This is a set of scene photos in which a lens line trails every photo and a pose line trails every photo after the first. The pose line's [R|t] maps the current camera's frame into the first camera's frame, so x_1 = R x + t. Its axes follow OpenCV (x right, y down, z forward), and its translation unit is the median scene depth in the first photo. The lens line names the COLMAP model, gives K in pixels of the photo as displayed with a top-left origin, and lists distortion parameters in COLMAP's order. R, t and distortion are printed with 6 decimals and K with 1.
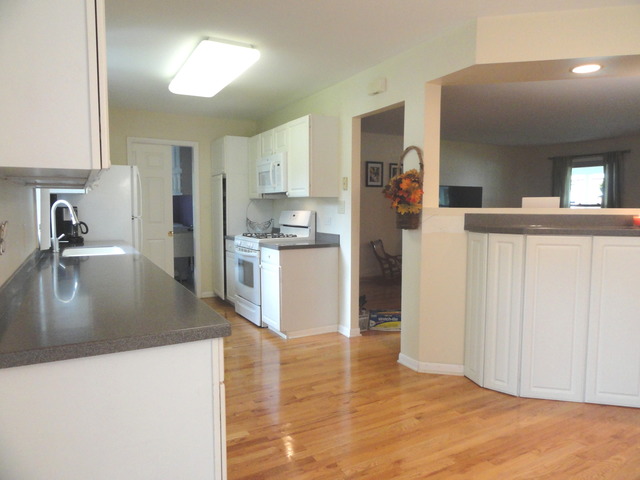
lens RADIAL K [[450.4, 0, 324.1], [0, 450.4, 239.3], [0, 0, 1]] dist [-0.005491, 0.001868]
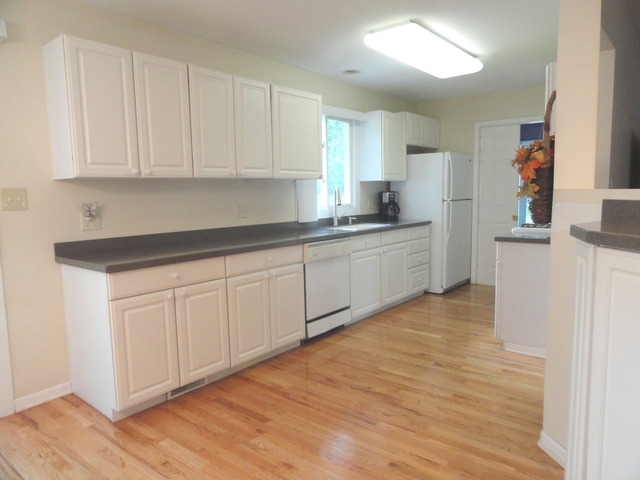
lens RADIAL K [[450.4, 0, 323.1], [0, 450.4, 240.7], [0, 0, 1]] dist [-0.005491, 0.001868]
pose [[0.364501, 0.093051, -0.926542, 0.729109], [-0.052729, 0.995461, 0.079229, -0.034554], [0.929709, 0.019976, 0.367753, 0.514806]]
